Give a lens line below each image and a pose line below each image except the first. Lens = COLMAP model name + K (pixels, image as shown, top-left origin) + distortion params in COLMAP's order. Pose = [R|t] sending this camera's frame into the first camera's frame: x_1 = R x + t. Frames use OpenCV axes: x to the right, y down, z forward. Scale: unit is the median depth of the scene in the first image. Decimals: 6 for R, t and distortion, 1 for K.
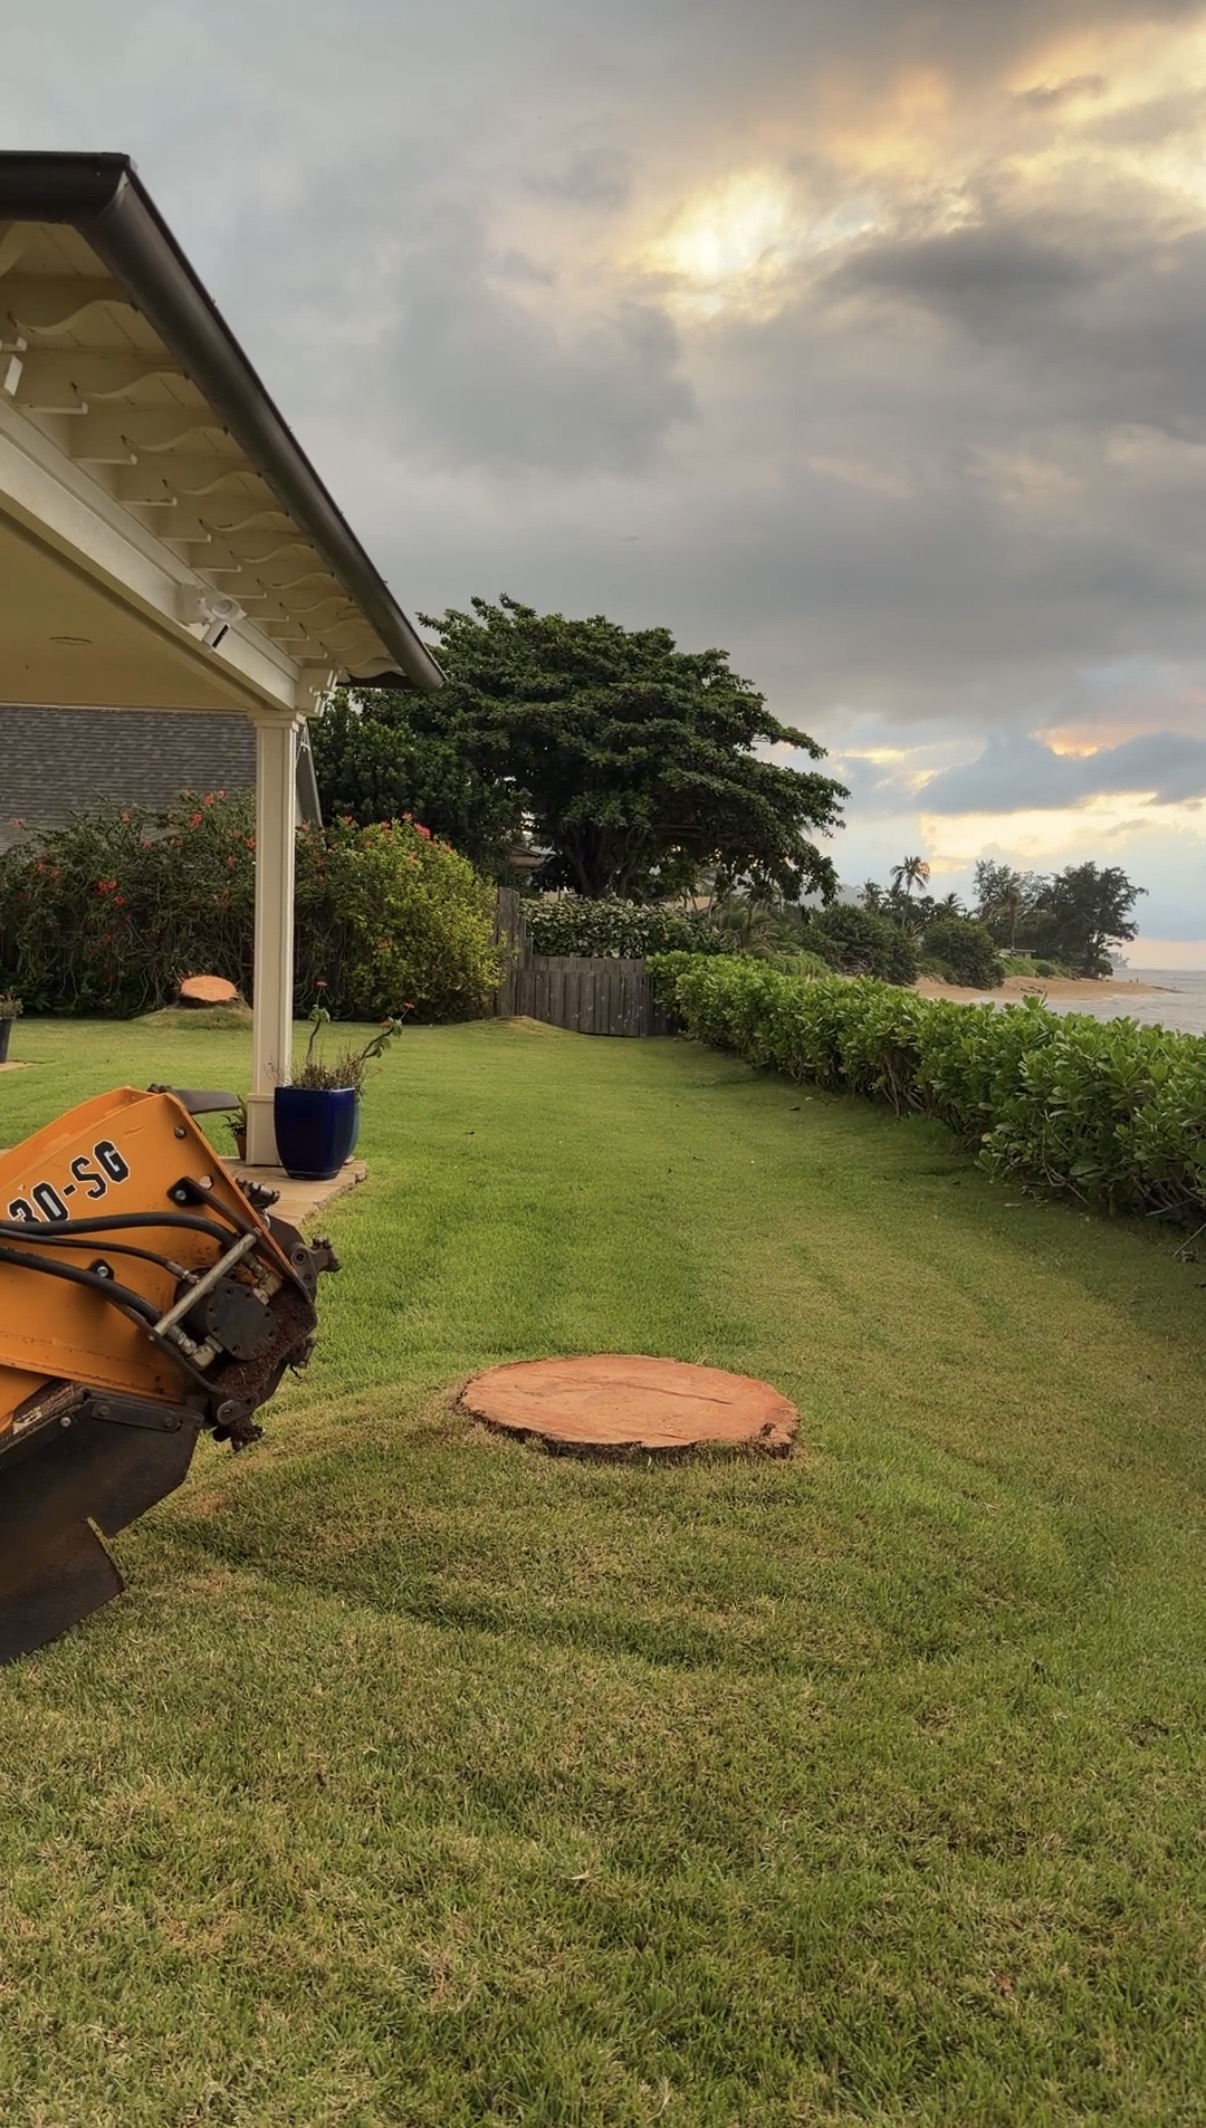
lens RADIAL K [[1961.4, 0, 628.0], [0, 1961.4, 1057.4], [0, 0, 1]] dist [0.240544, 0.004418]
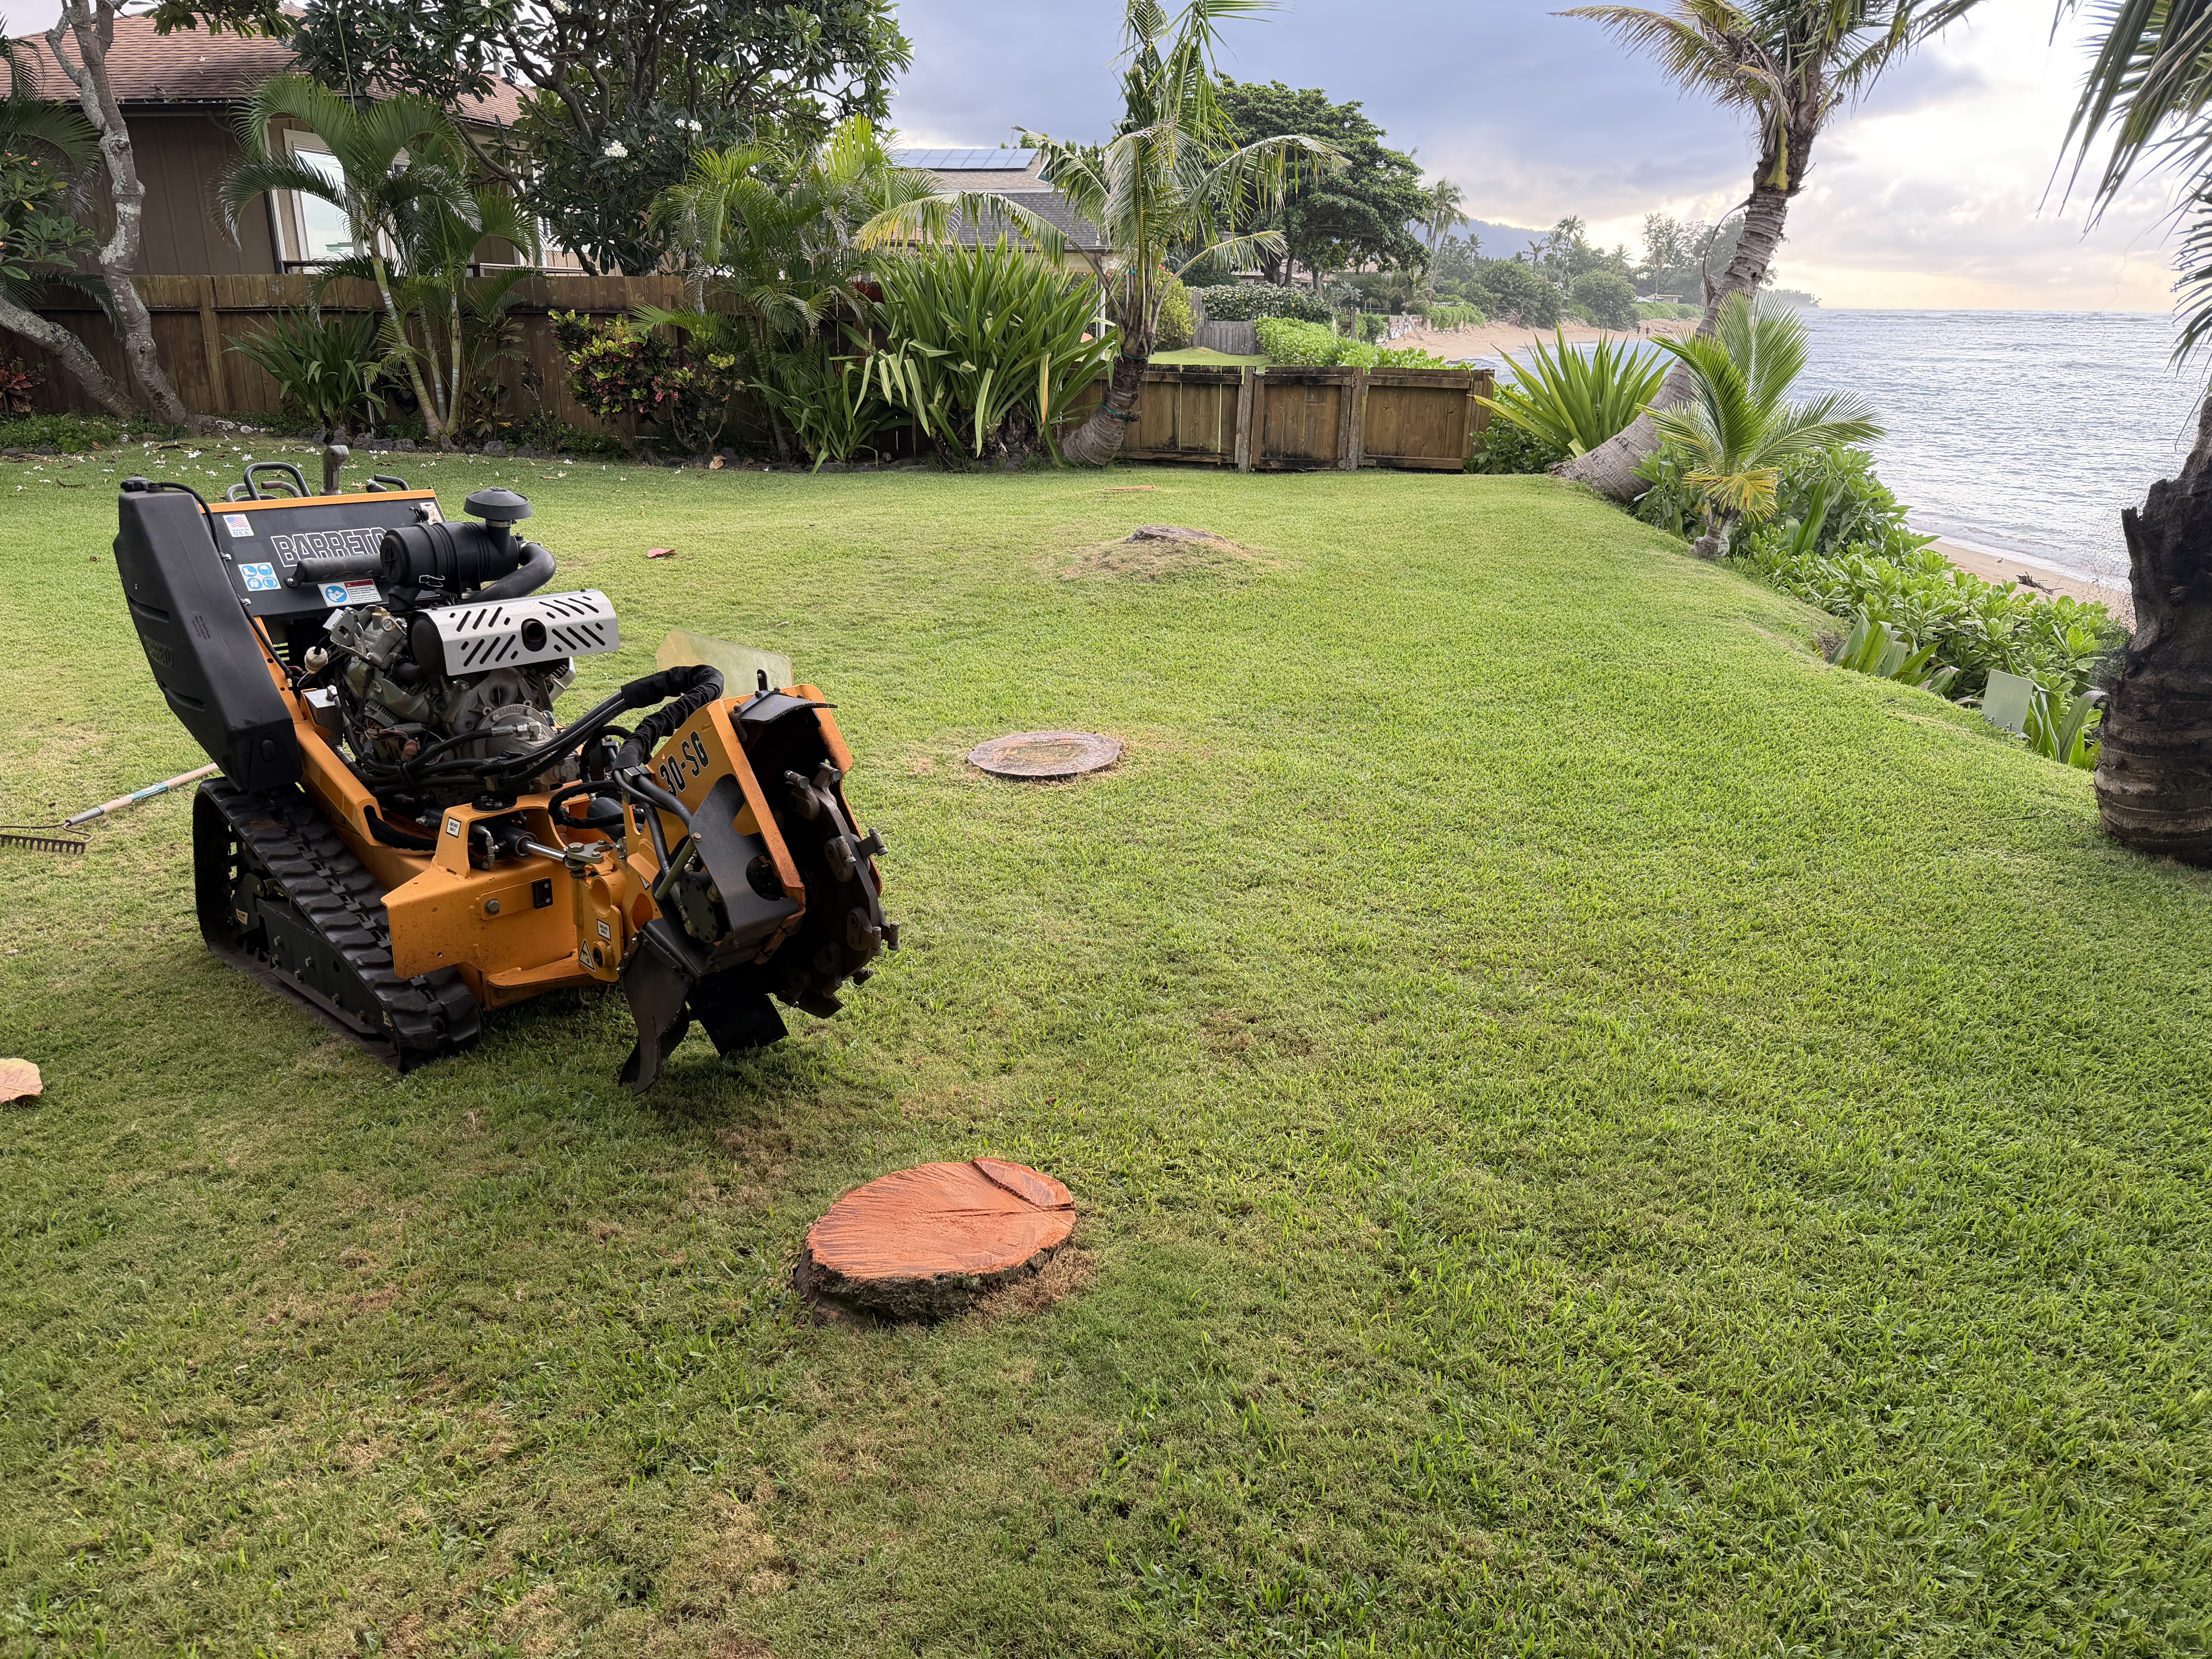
lens RADIAL K [[1563.1, 0, 1106.0], [0, 1563.1, 829.5], [0, 0, 1]] dist [-0.003925, -0.001186]
pose [[0.989662, 0.021174, -0.141848, 0.042680], [0.017294, 0.964208, 0.264584, 0.014574], [0.142373, -0.264302, 0.953873, -0.363511]]
